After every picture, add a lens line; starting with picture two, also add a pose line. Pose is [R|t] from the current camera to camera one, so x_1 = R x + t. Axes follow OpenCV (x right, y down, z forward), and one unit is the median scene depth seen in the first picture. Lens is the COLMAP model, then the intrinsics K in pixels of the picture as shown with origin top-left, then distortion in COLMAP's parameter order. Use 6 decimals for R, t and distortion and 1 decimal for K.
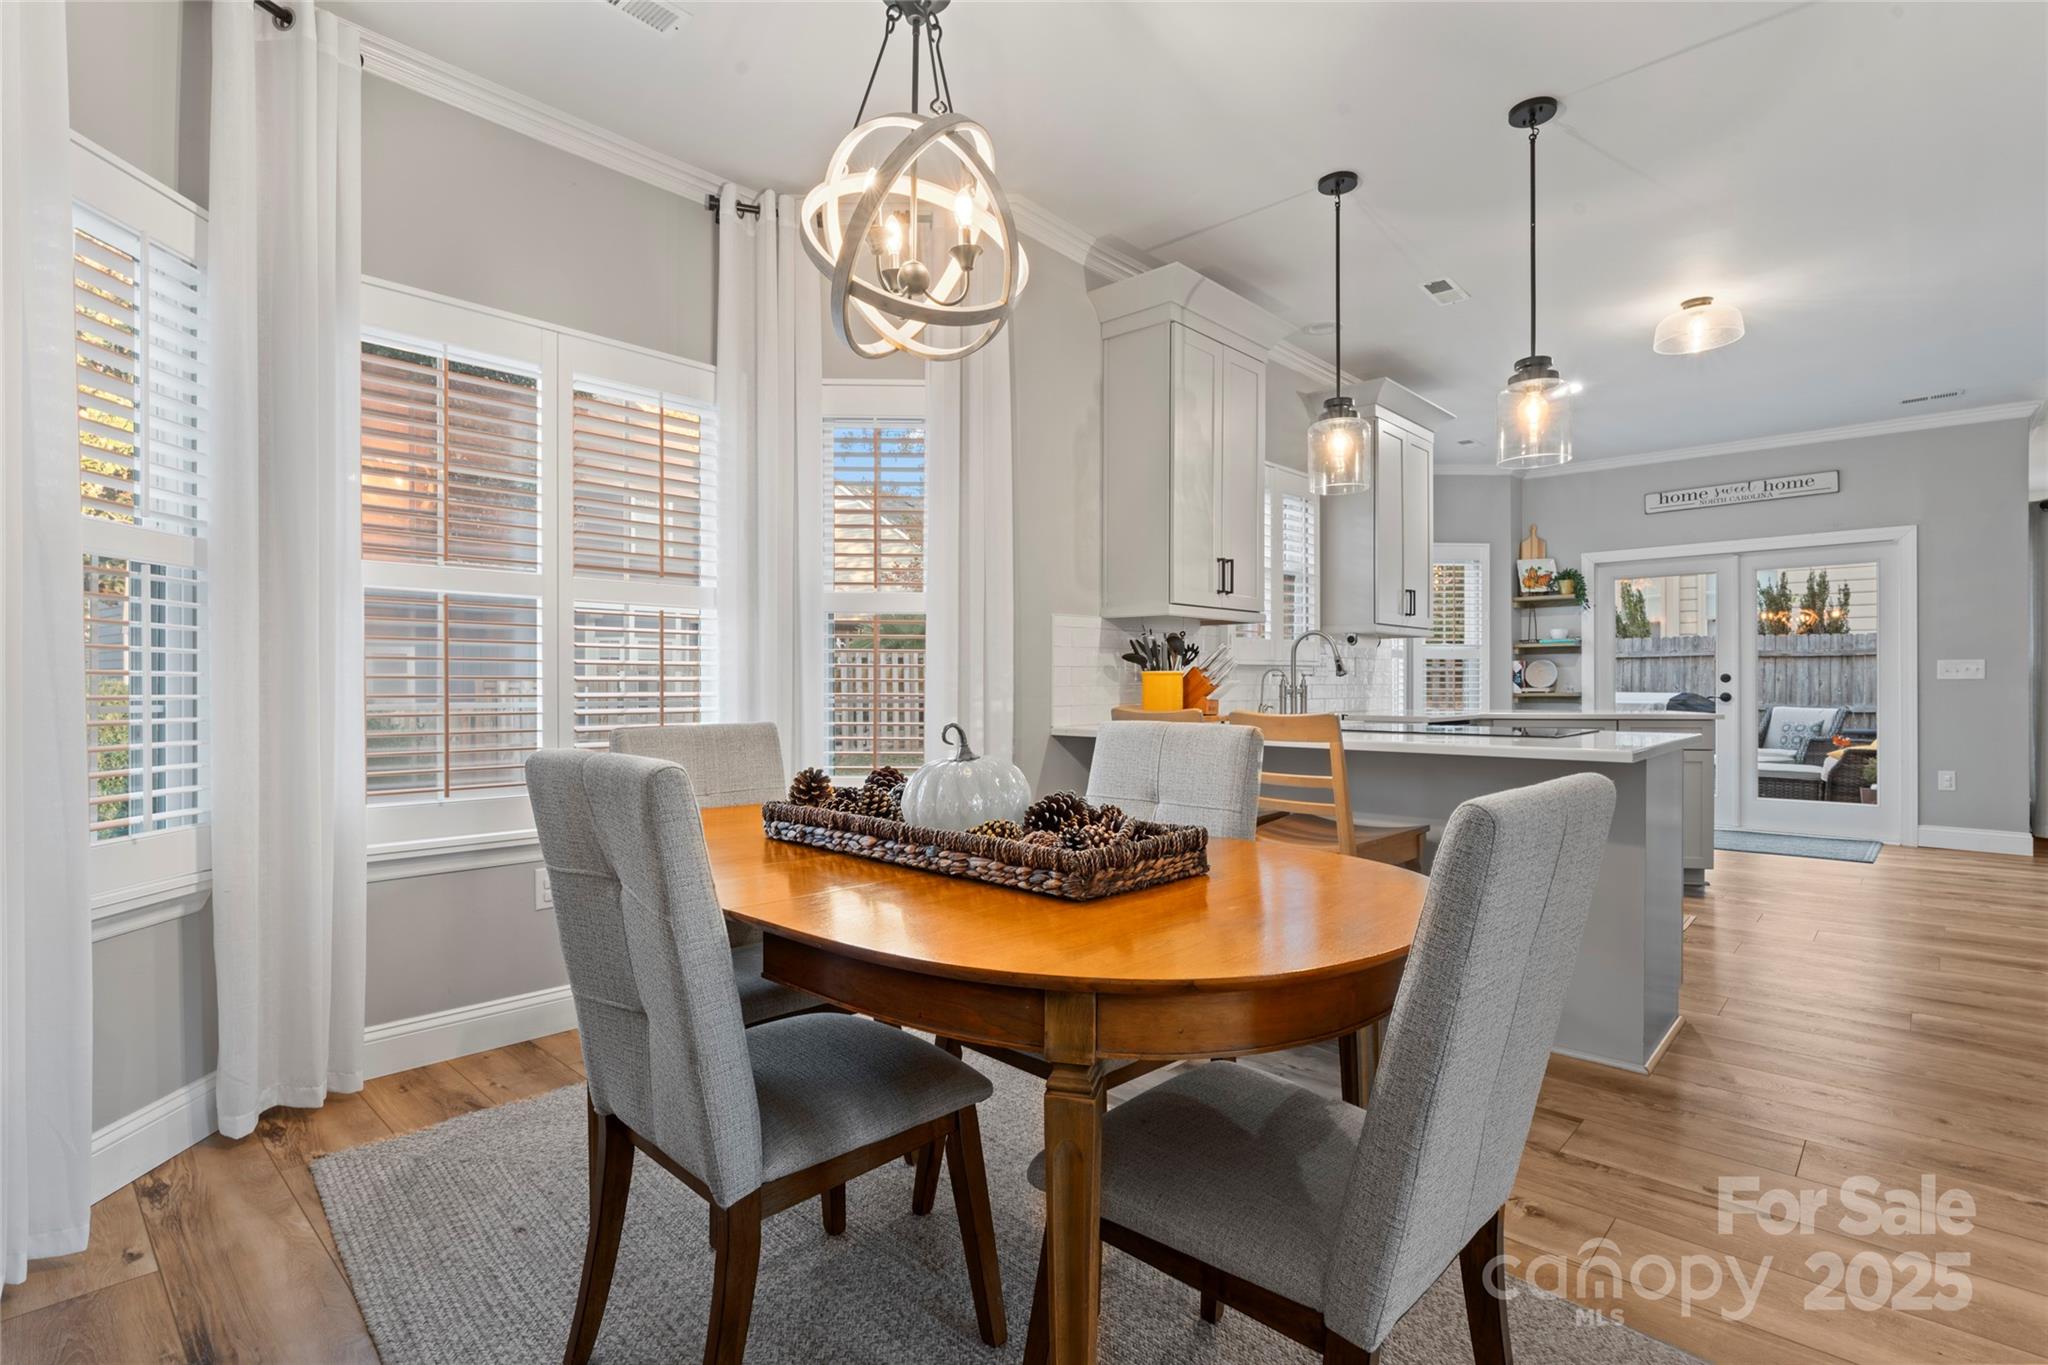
lens RADIAL K [[982.0, 0, 1018.7], [0, 982.0, 684.4], [0, 0, 1]] dist [-0.001439, -0.000501]
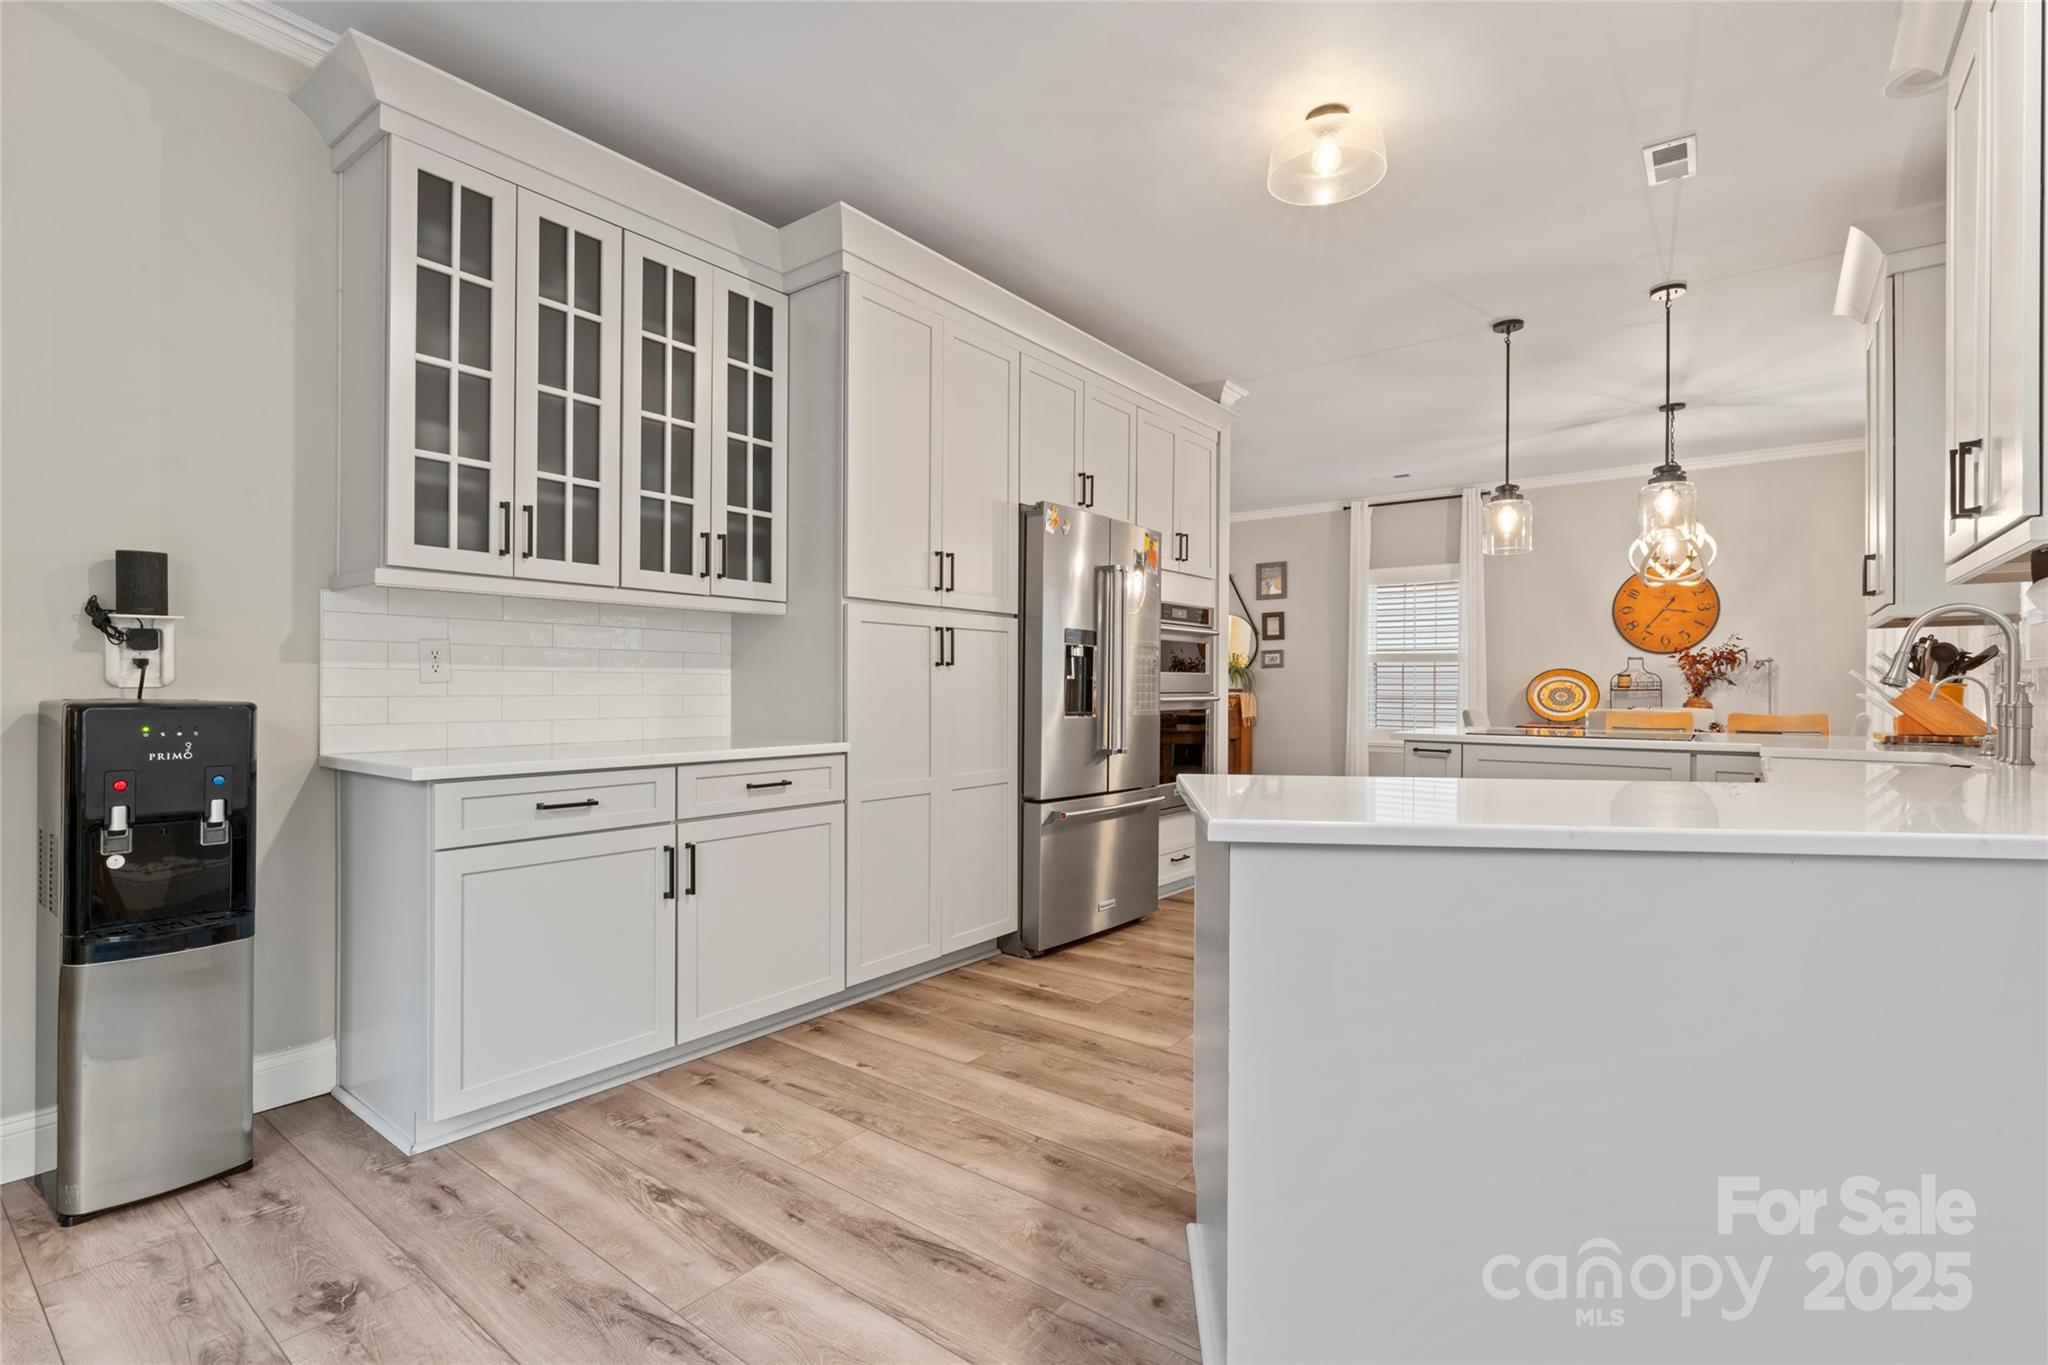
lens RADIAL K [[943.3, 0, 1016.8], [0, 943.3, 690.2], [0, 0, 1]] dist [-0.002454, -0.000188]
pose [[-0.995928, -0.002811, -0.090105, 1.053186], [-0.003185, 0.999987, 0.004013, -0.008241], [0.090093, 0.004284, -0.995924, 1.778802]]
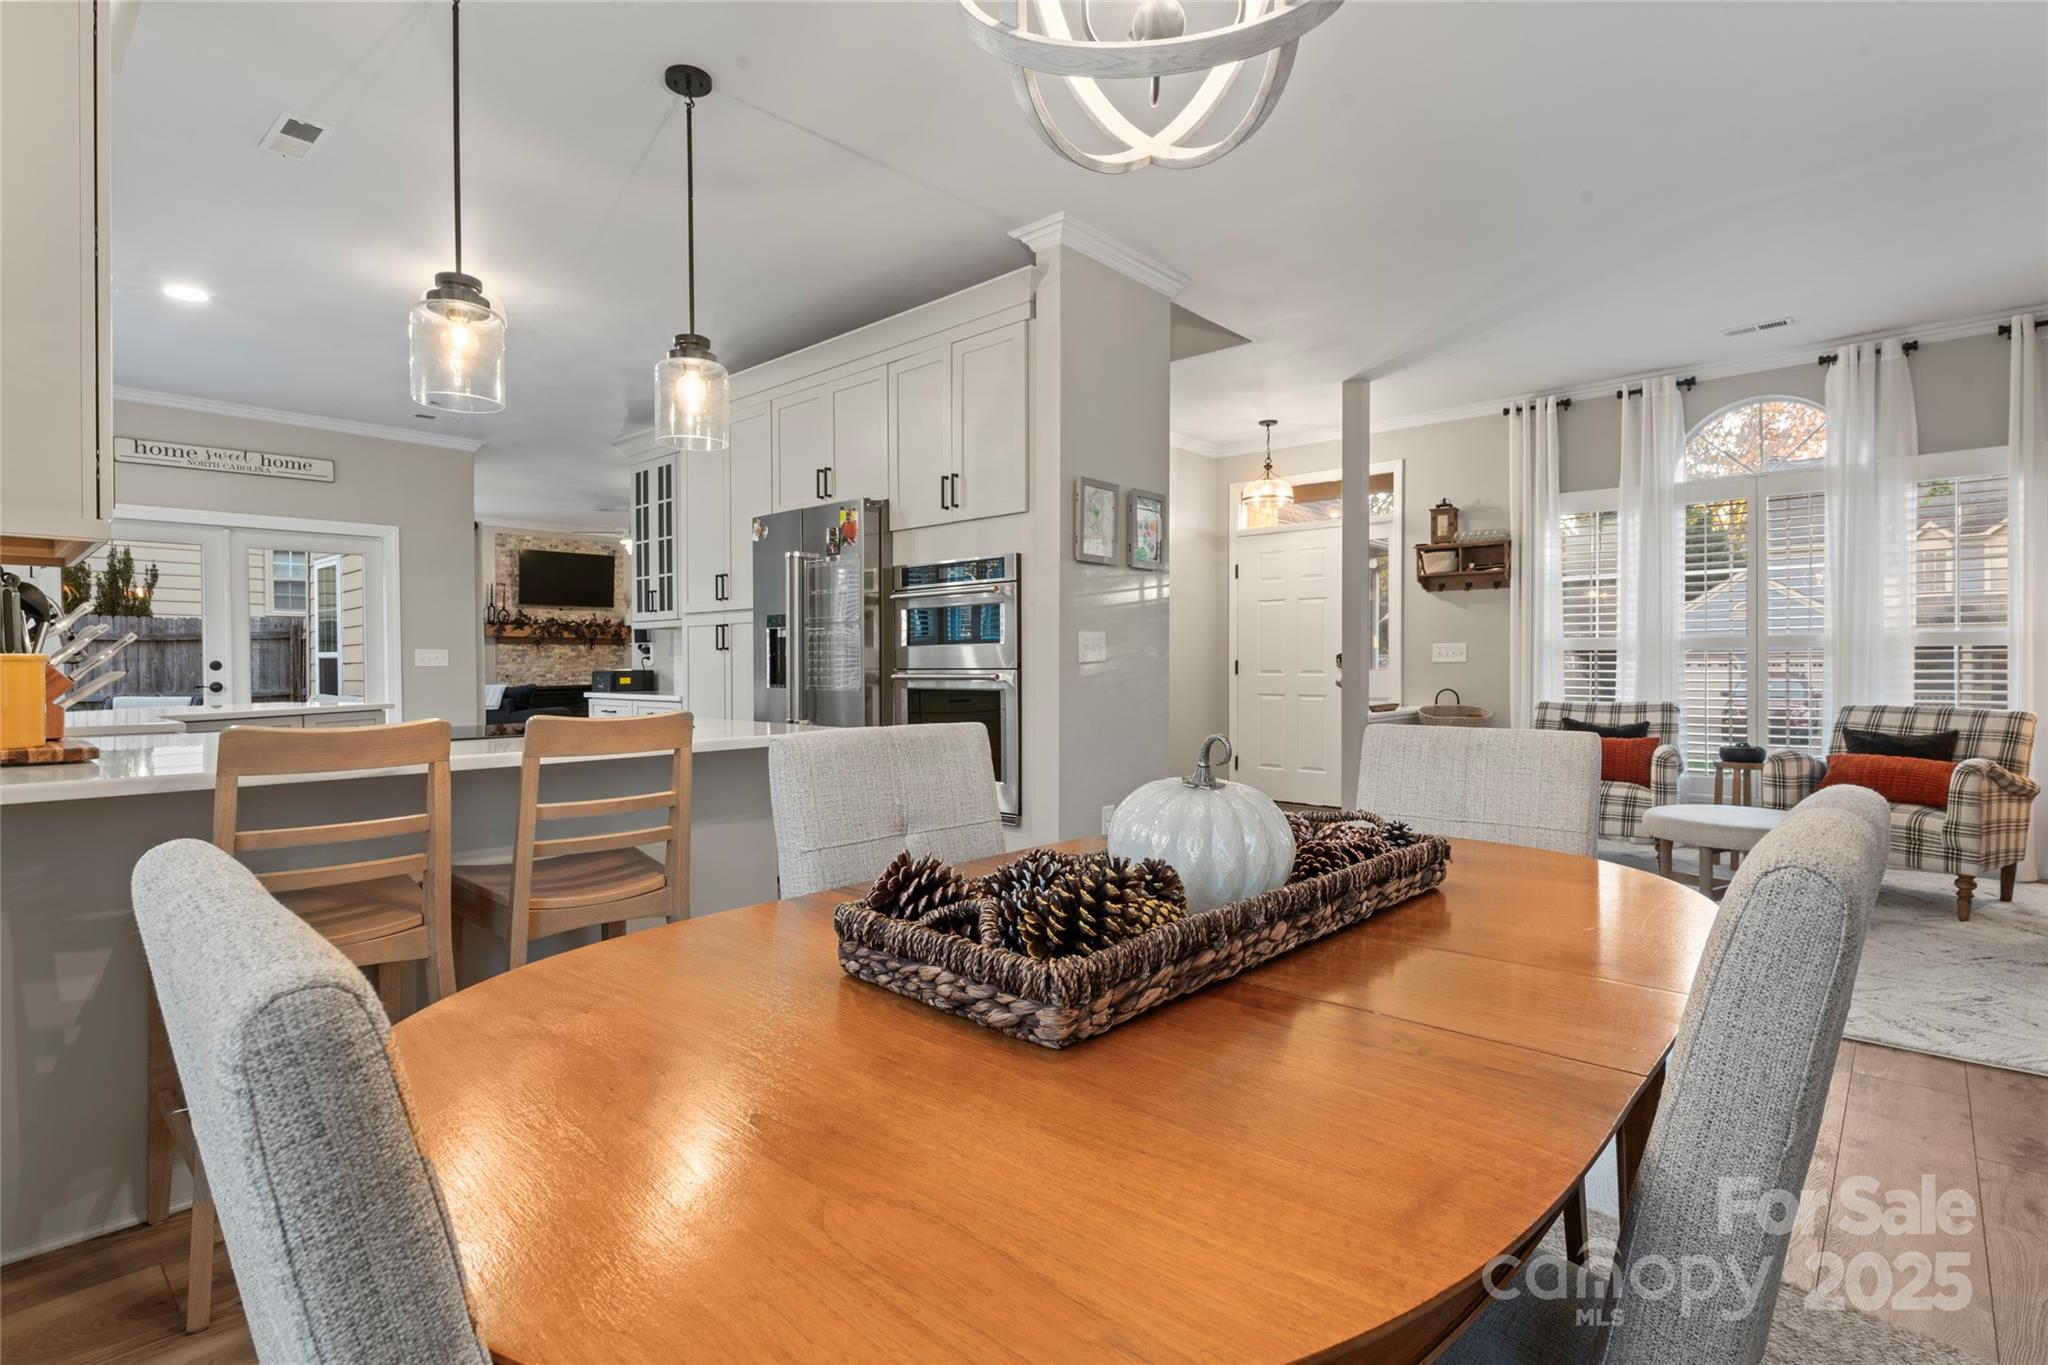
lens RADIAL K [[989.8, 0, 1022.1], [0, 989.8, 672.6], [0, 0, 1]] dist [-0.000673, -0.000117]
pose [[-0.014909, -0.009090, 0.999848, -0.339432], [0.006934, 0.999934, 0.009194, -0.005566], [-0.999865, 0.007070, -0.014845, 0.507094]]
